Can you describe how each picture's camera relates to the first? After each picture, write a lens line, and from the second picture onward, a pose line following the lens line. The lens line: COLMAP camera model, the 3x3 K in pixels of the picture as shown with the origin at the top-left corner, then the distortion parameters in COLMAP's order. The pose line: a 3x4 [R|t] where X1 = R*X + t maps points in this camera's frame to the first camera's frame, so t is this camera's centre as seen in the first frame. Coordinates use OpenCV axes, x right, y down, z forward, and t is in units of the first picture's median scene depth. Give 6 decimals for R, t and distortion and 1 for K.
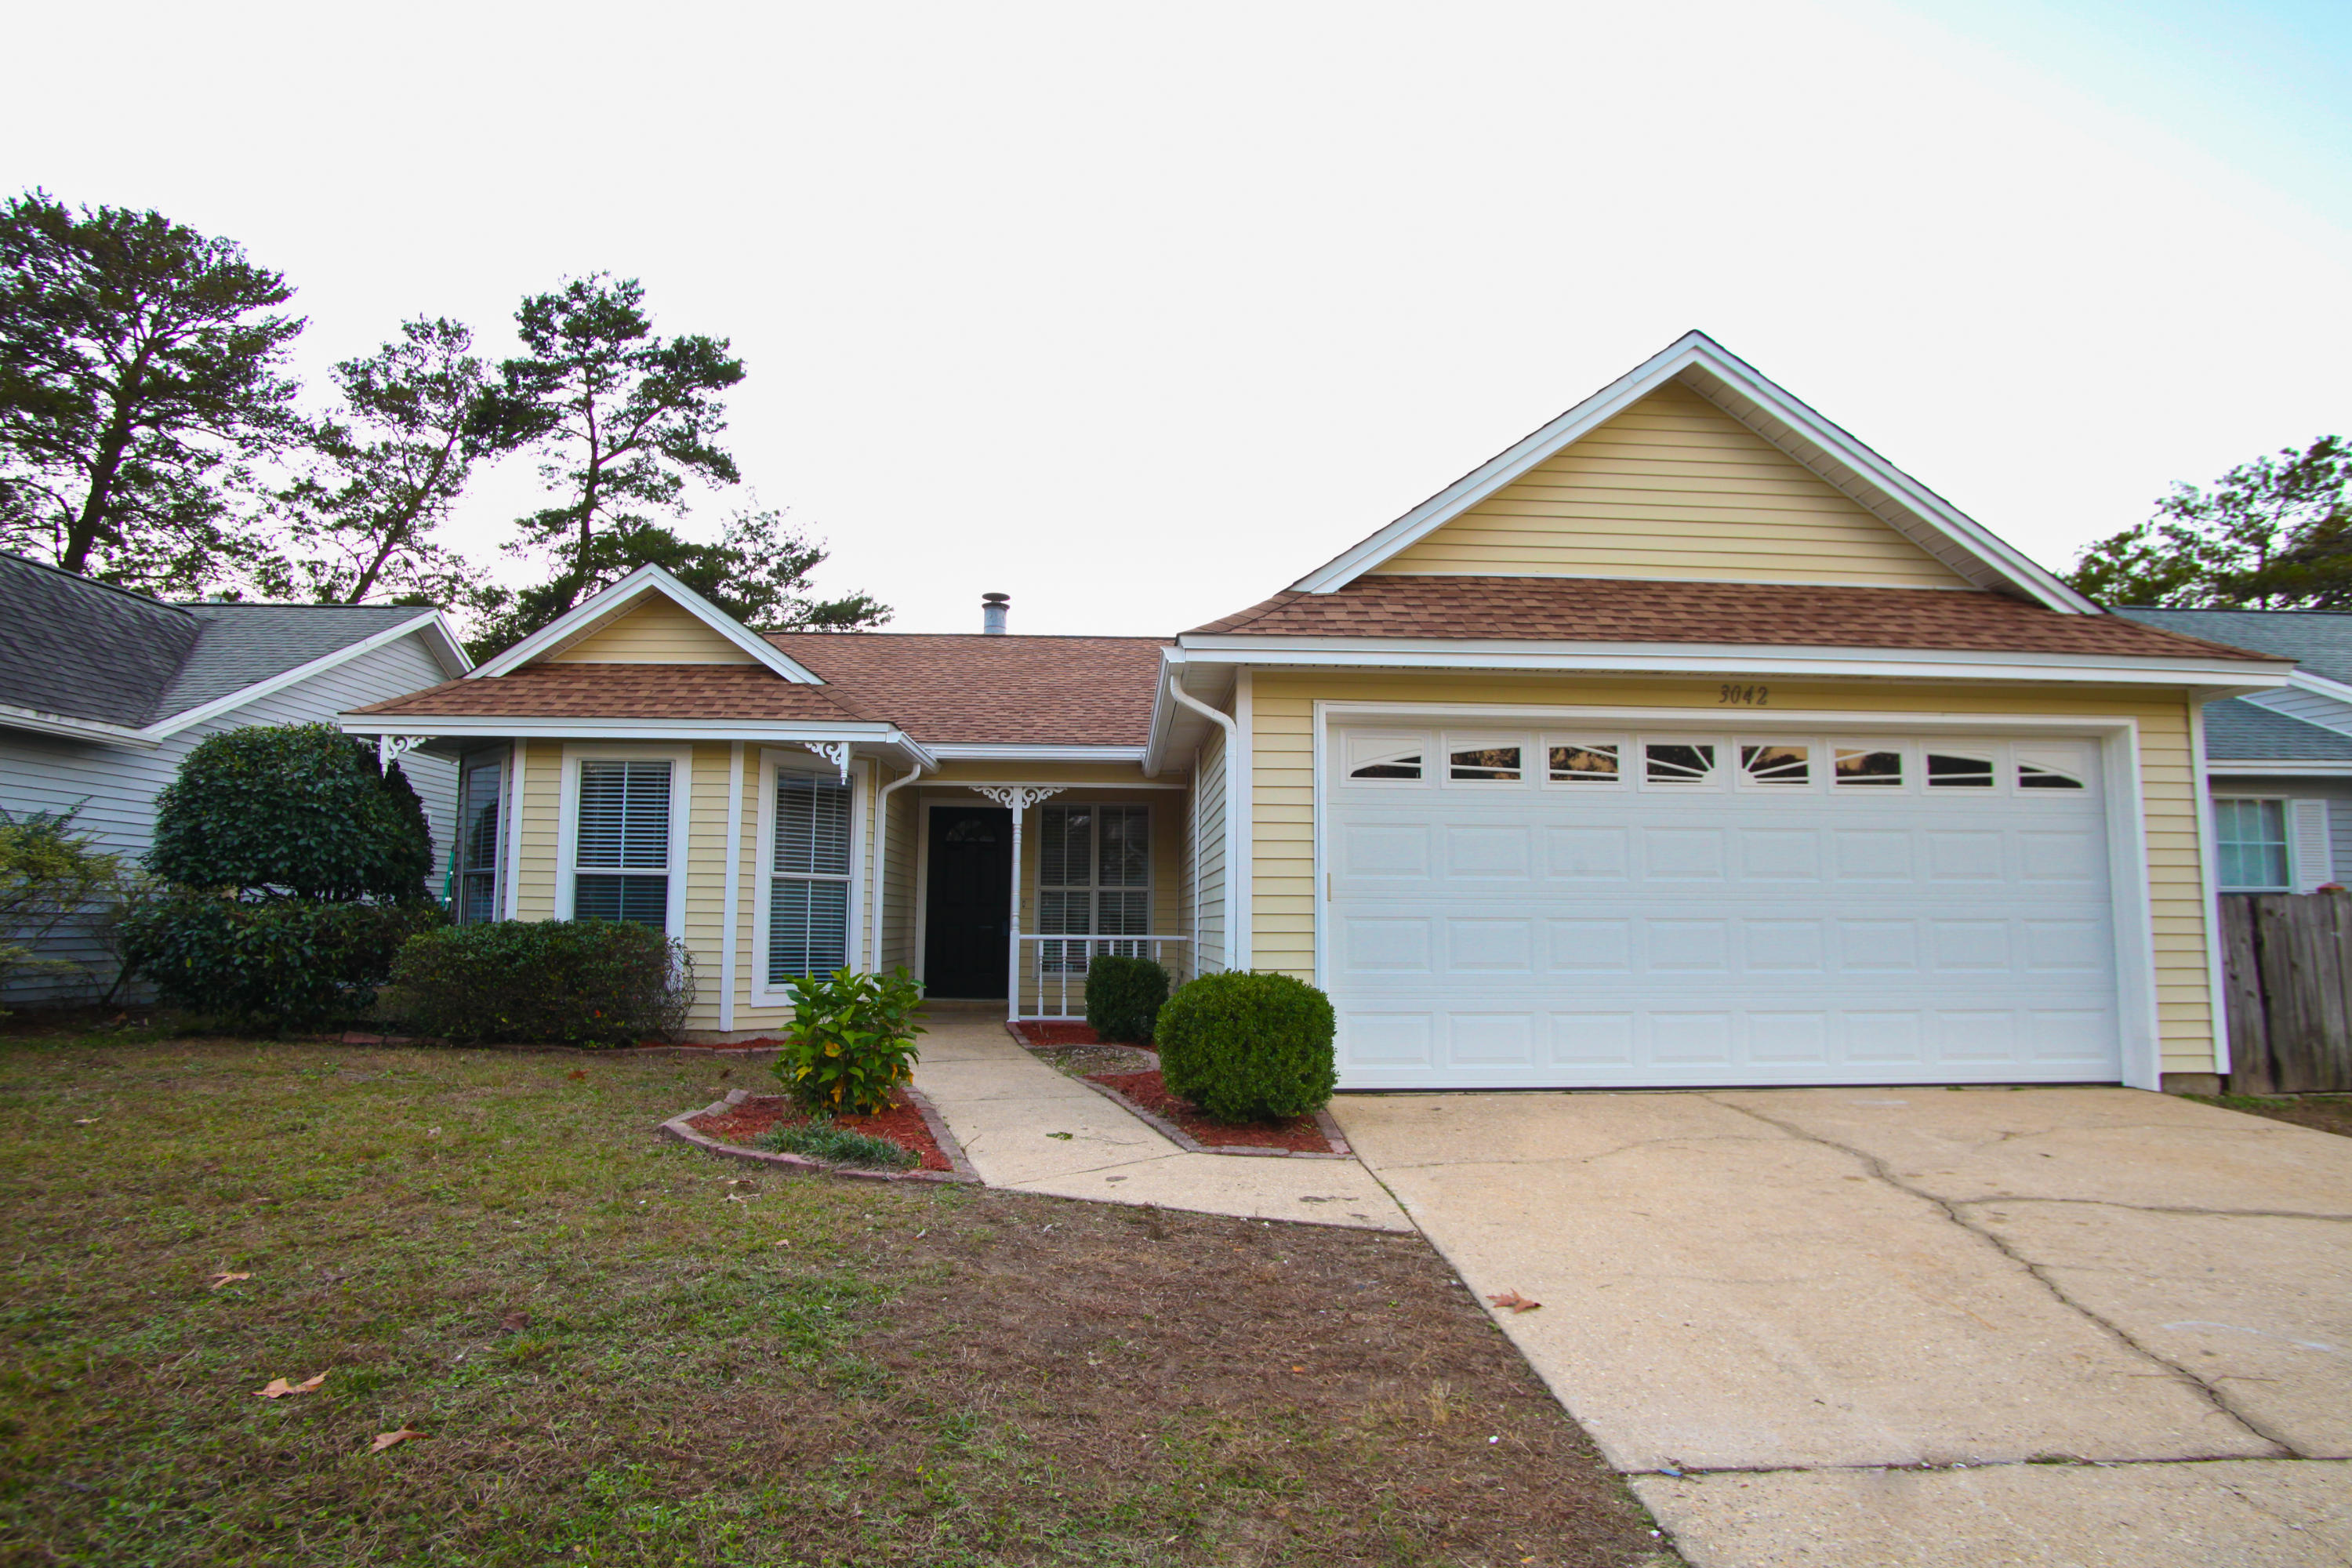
lens RADIAL K [[1273.0, 0, 1168.9], [0, 1273.0, 791.6], [0, 0, 1]] dist [-0.084112, 0.043793]
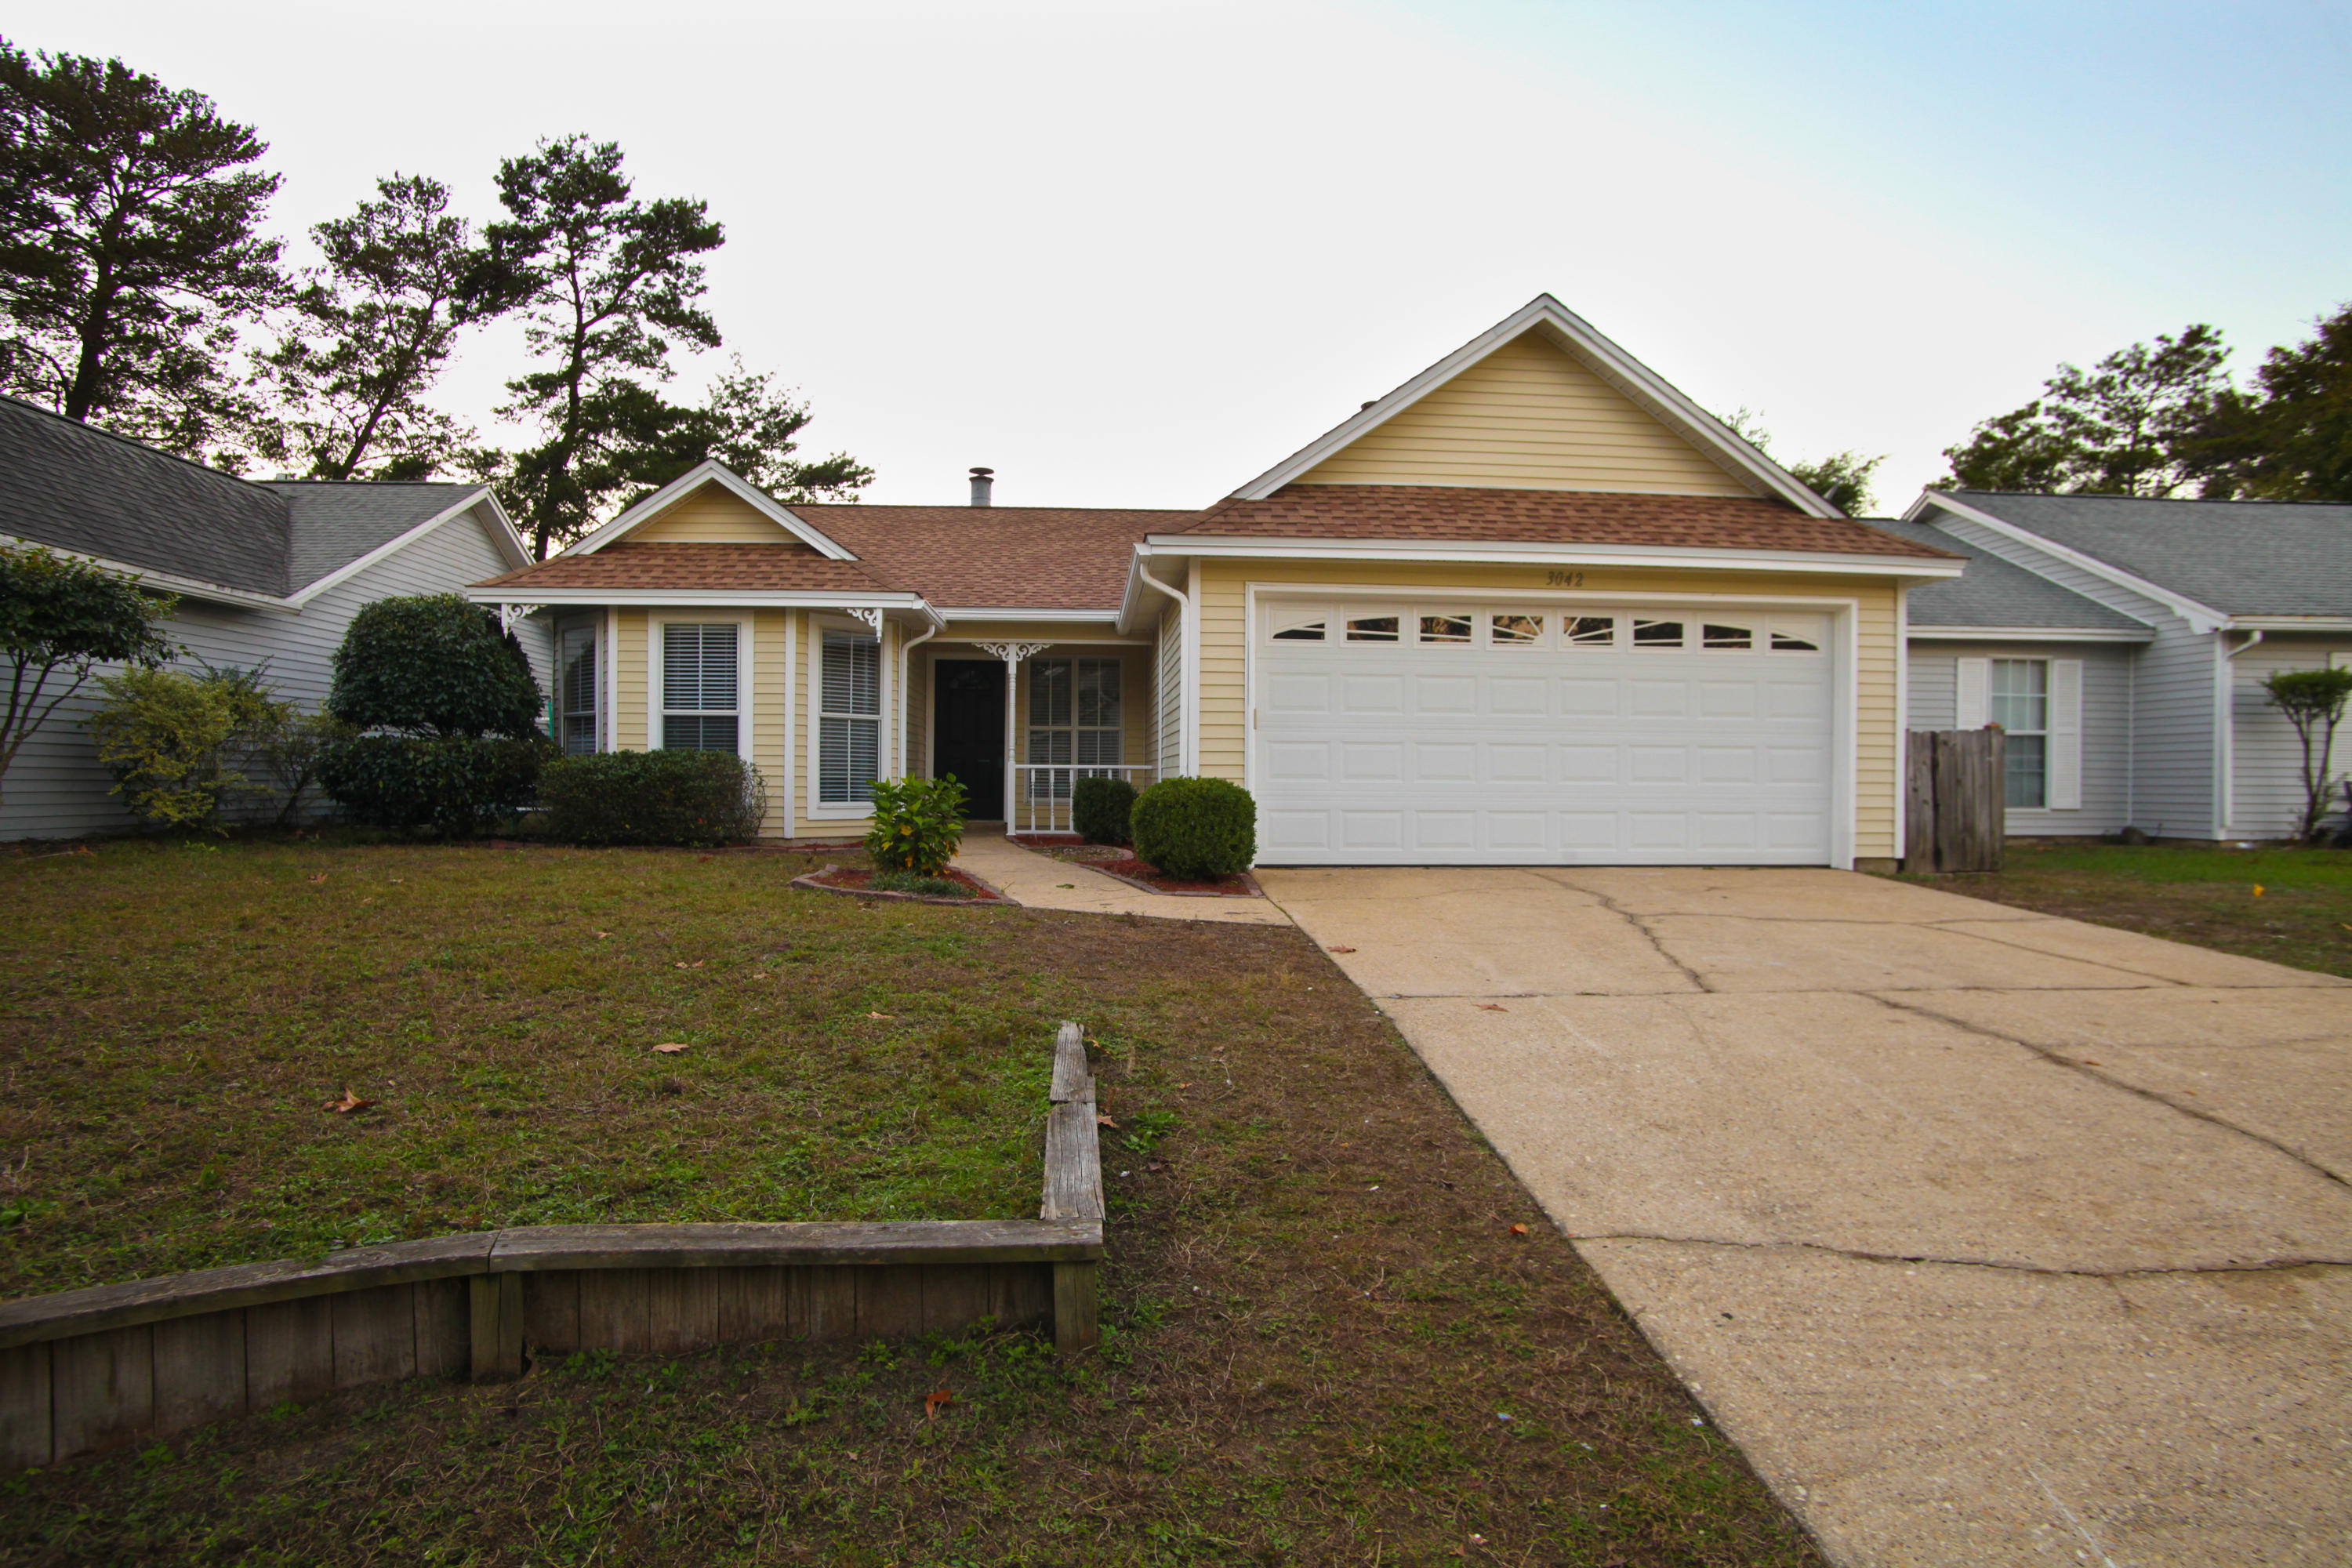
lens RADIAL K [[1280.4, 0, 1168.7], [0, 1280.4, 794.0], [0, 0, 1]] dist [-0.078515, 0.042604]
pose [[0.999636, -0.001273, 0.026964, -0.003746], [-0.001891, 0.993131, 0.116995, -0.004348], [-0.026928, -0.117004, 0.992766, -0.258449]]
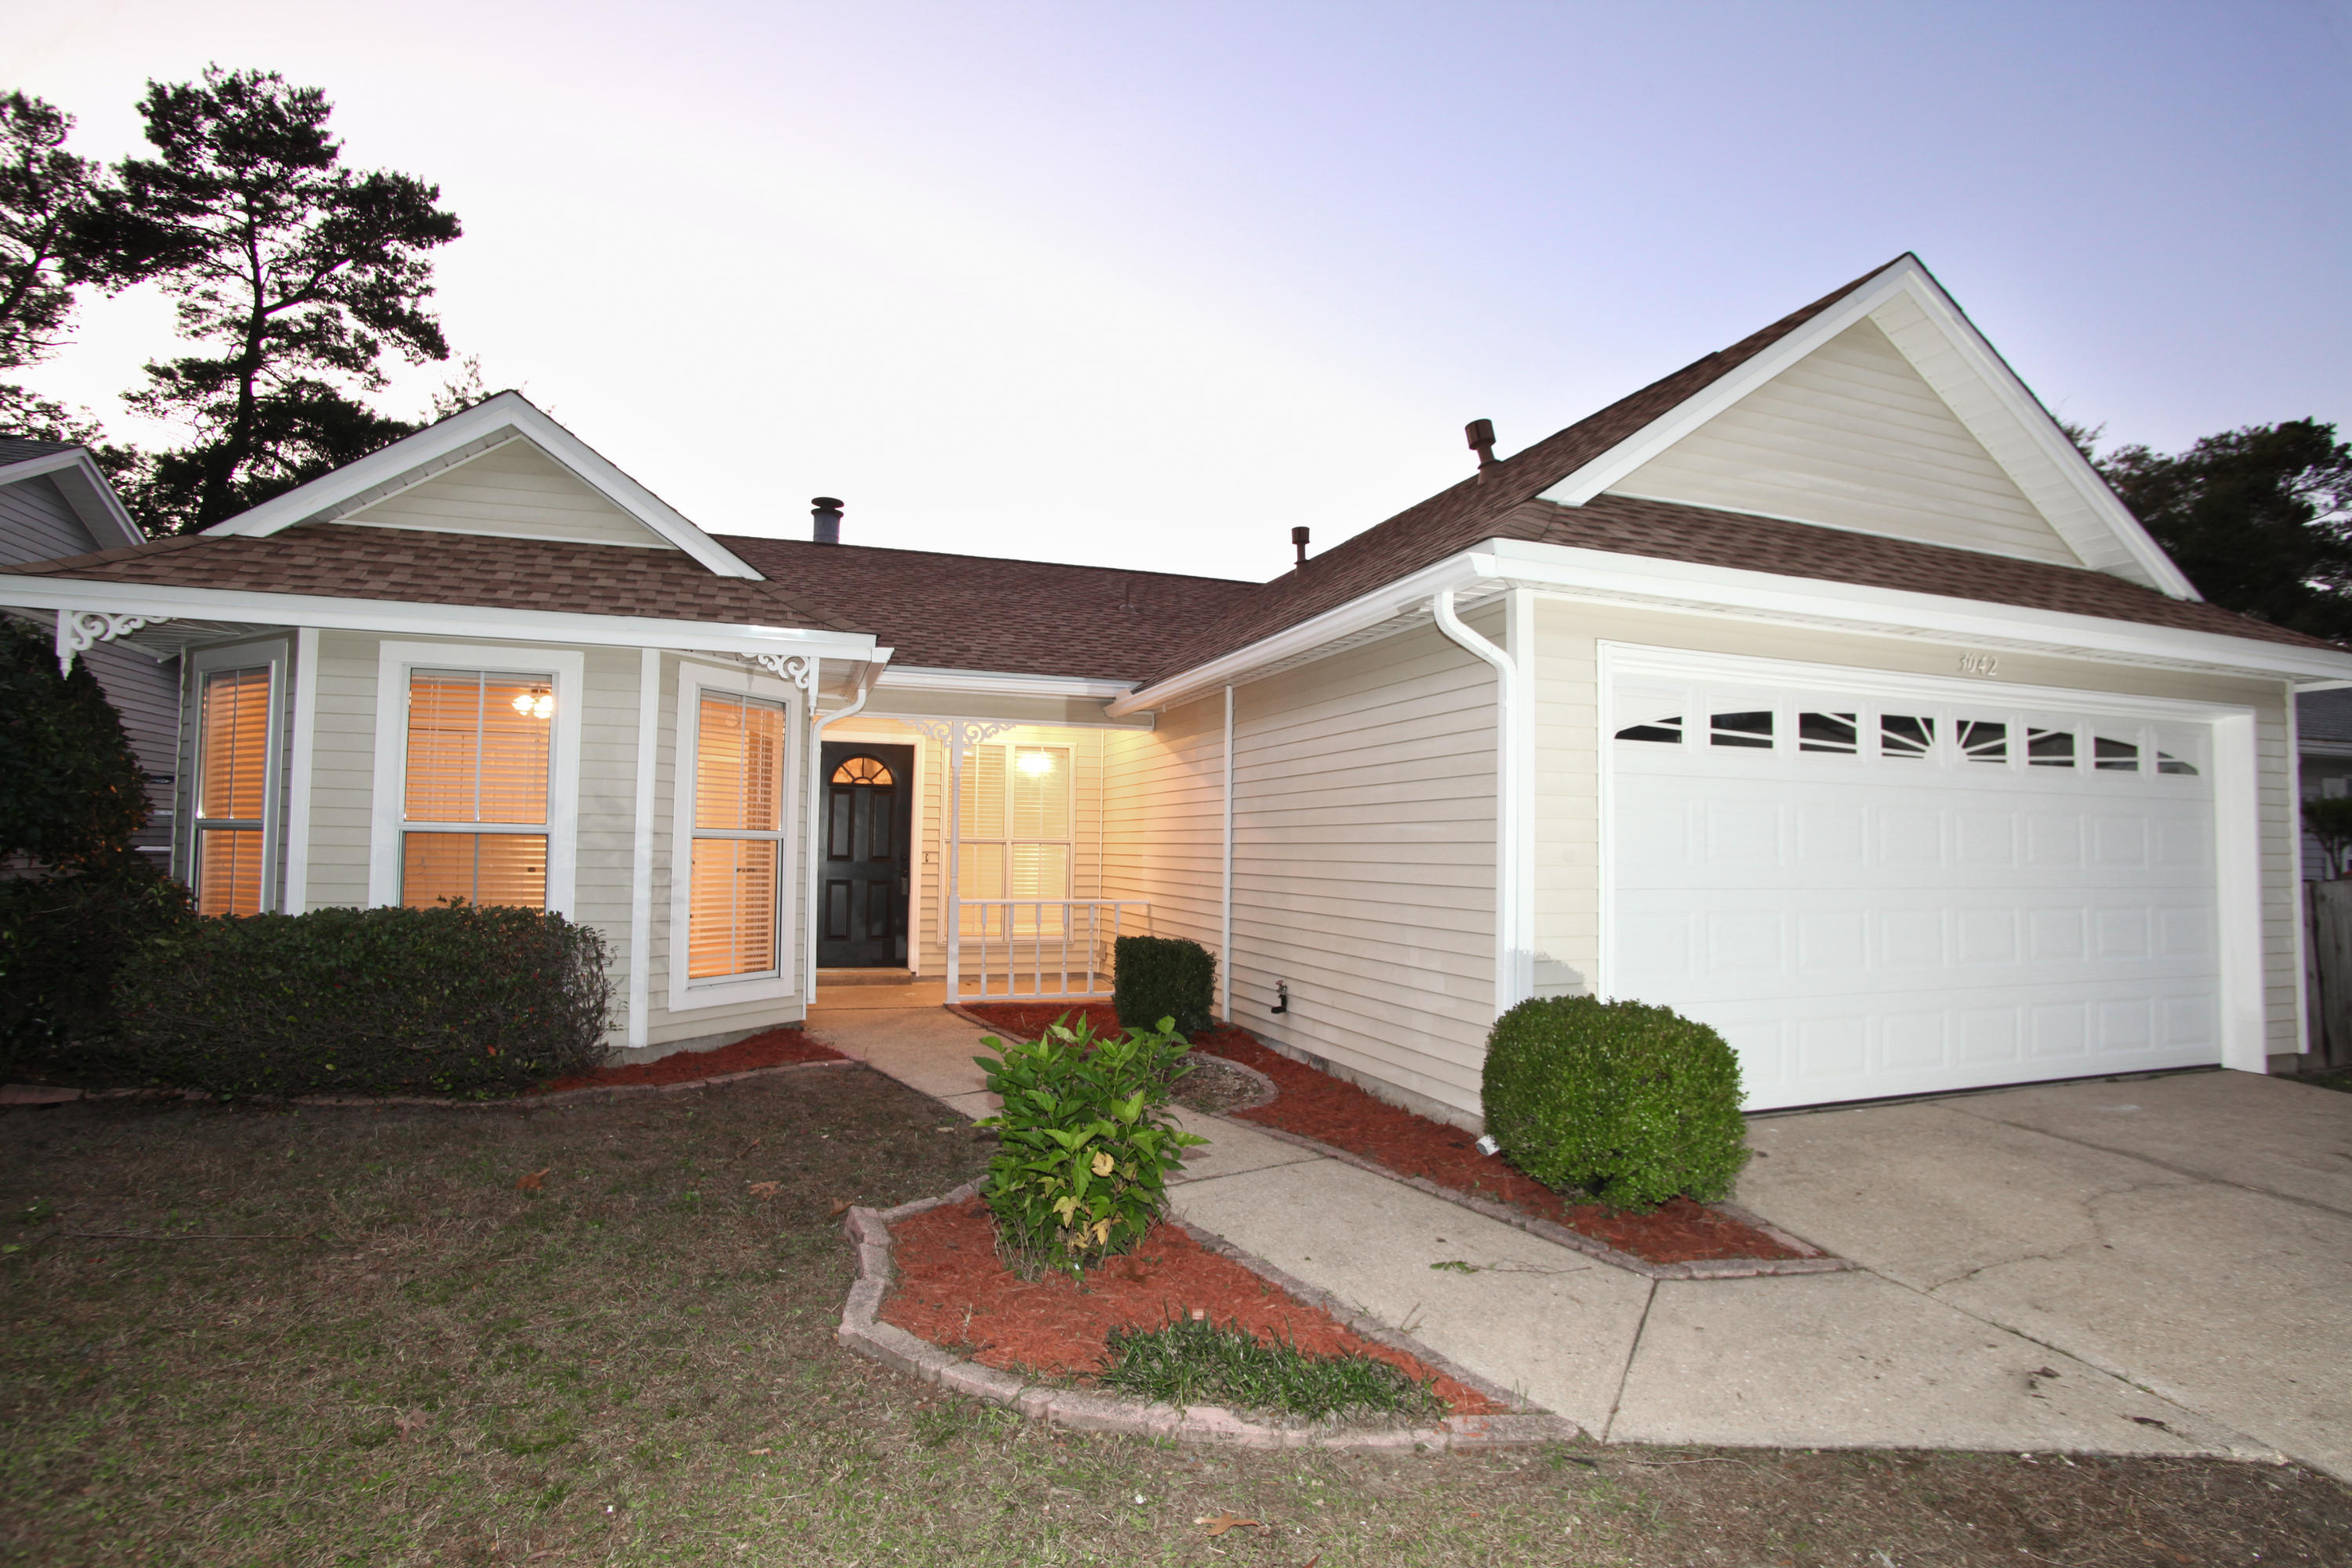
lens RADIAL K [[1149.7, 0, 1169.9], [0, 1149.7, 794.5], [0, 0, 1]] dist [-0.081943, 0.033751]
pose [[0.957180, 0.019407, 0.288842, -0.230088], [-0.037063, 0.997755, 0.055782, -0.004174], [-0.287111, -0.064099, 0.955750, 0.271273]]
